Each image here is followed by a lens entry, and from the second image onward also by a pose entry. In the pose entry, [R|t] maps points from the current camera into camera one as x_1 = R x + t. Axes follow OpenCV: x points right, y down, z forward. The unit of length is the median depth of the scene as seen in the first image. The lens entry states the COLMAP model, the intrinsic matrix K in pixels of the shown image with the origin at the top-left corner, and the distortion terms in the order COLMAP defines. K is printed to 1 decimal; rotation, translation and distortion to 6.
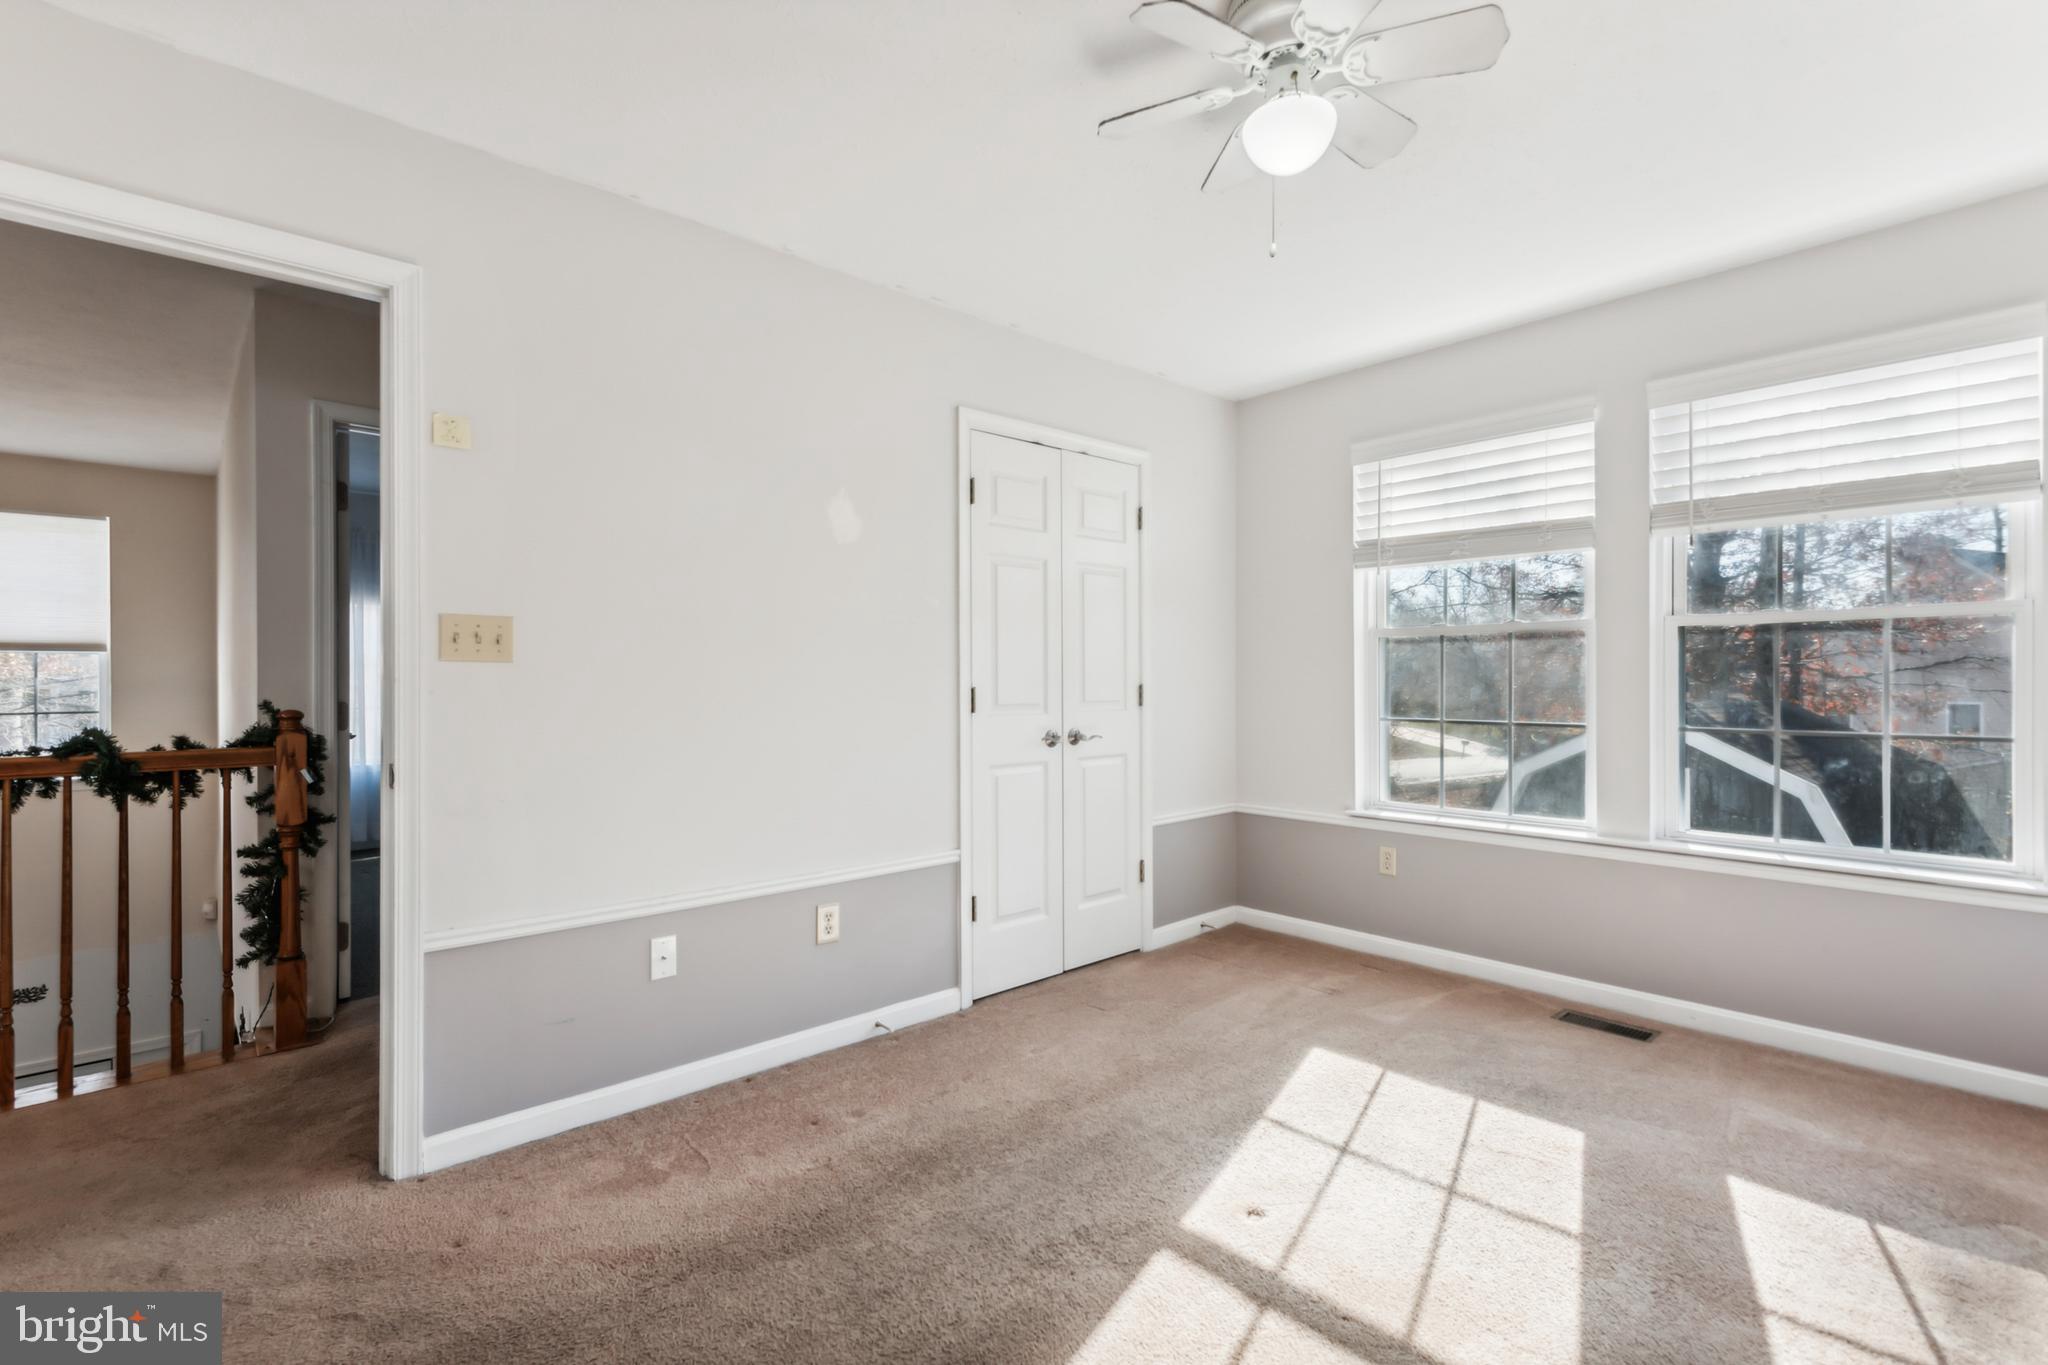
lens RADIAL K [[918.8, 0, 1012.4], [0, 918.8, 679.2], [0, 0, 1]] dist [0.035906, -0.022662]
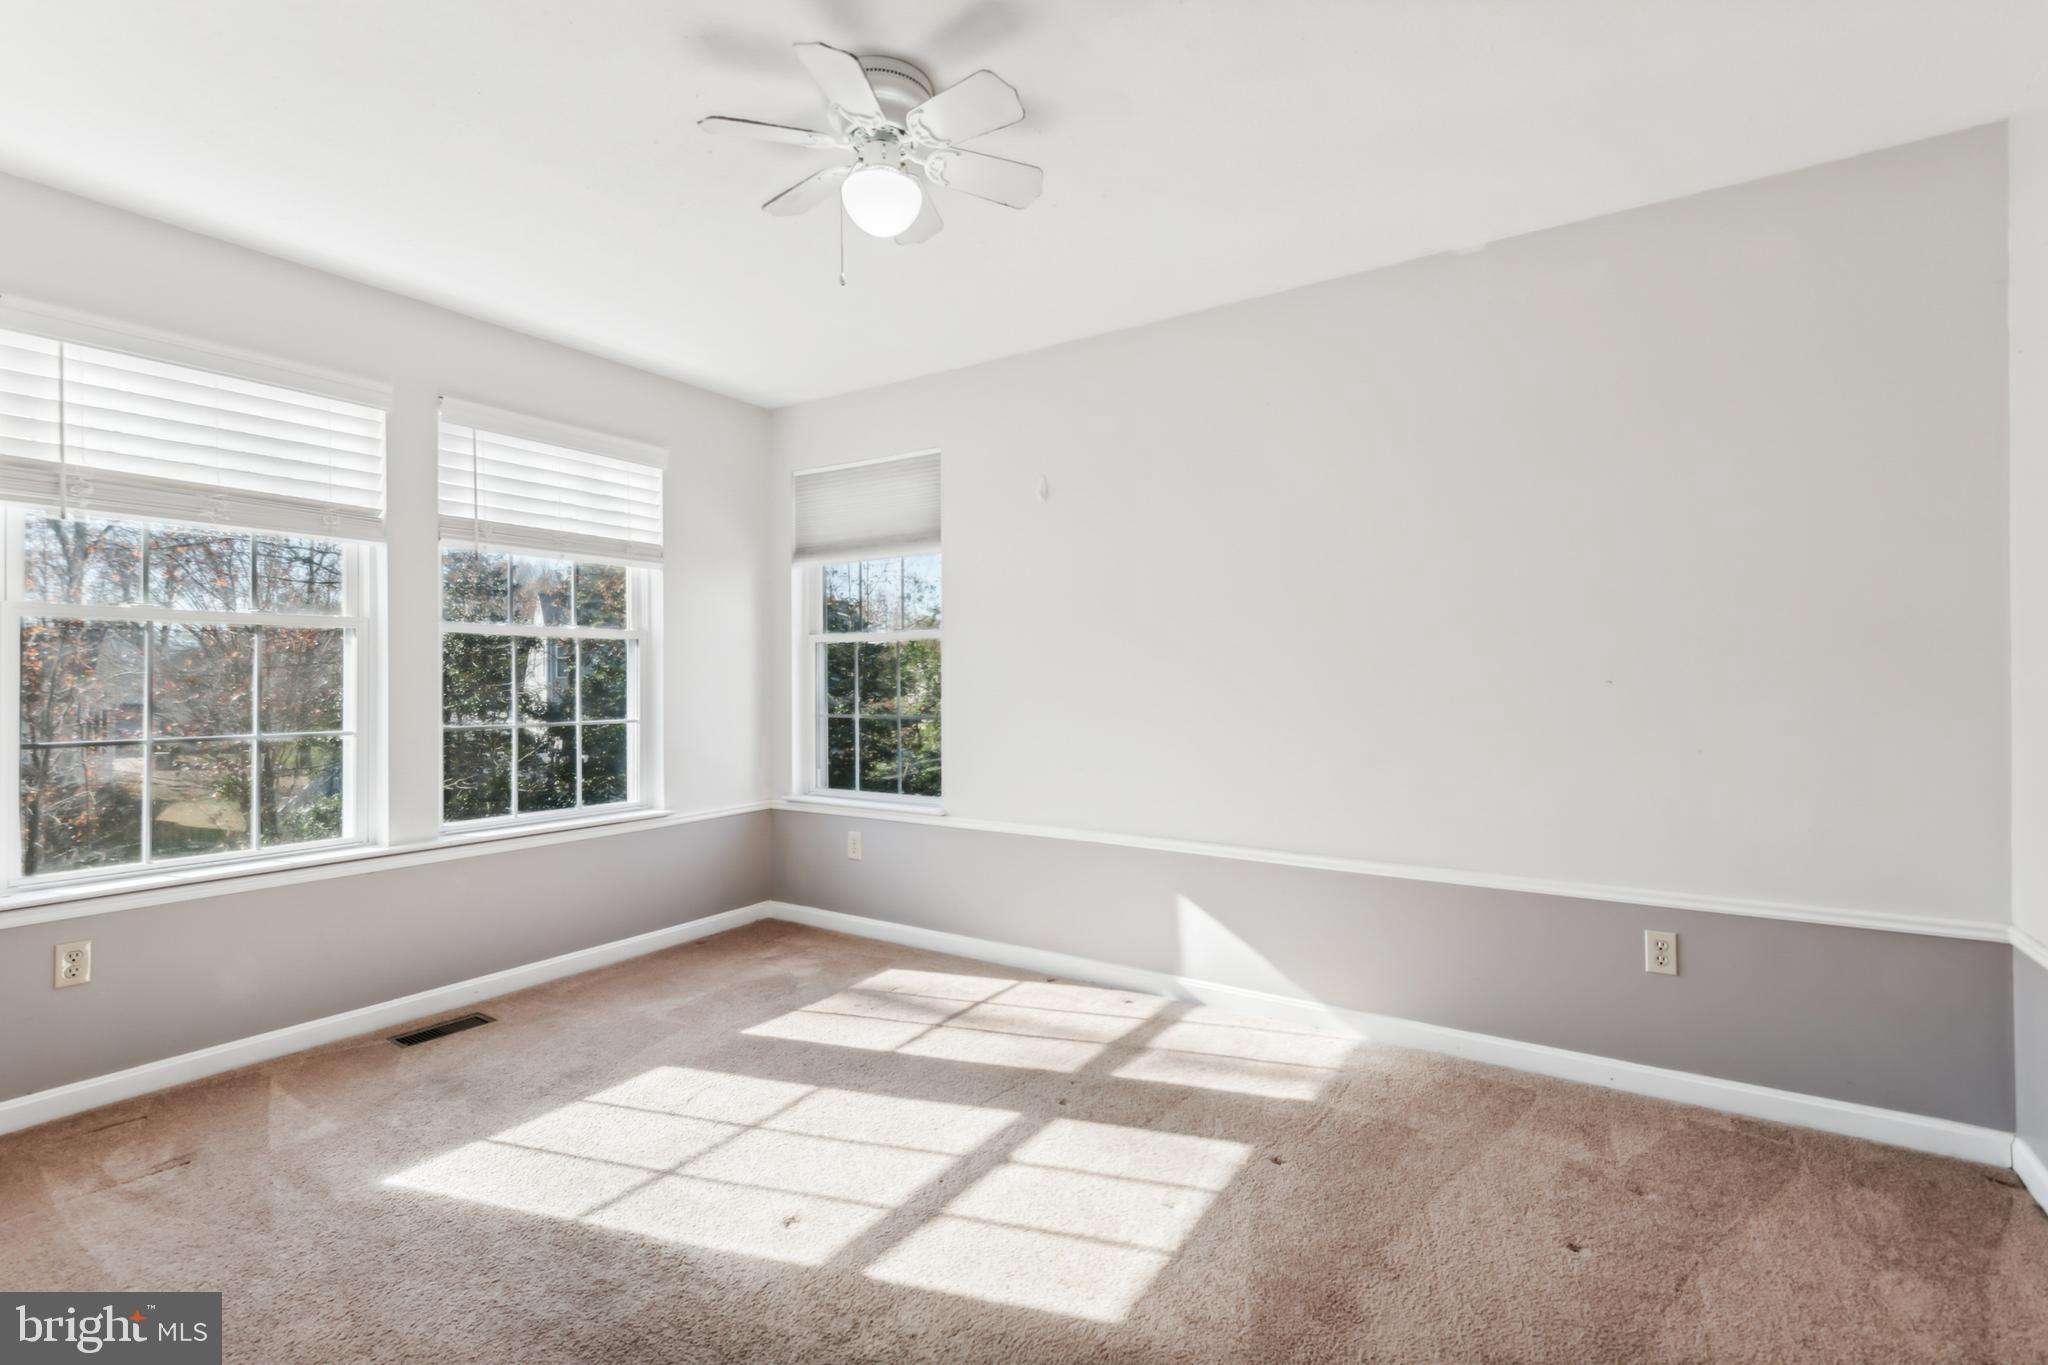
lens RADIAL K [[918.8, 0, 1012.4], [0, 918.8, 679.2], [0, 0, 1]] dist [0.035906, -0.022662]
pose [[-0.238867, 0.009088, 0.971010, -0.512865], [0.010561, 0.999921, -0.006761, 0.011212], [-0.970995, 0.008640, -0.238944, 0.692156]]
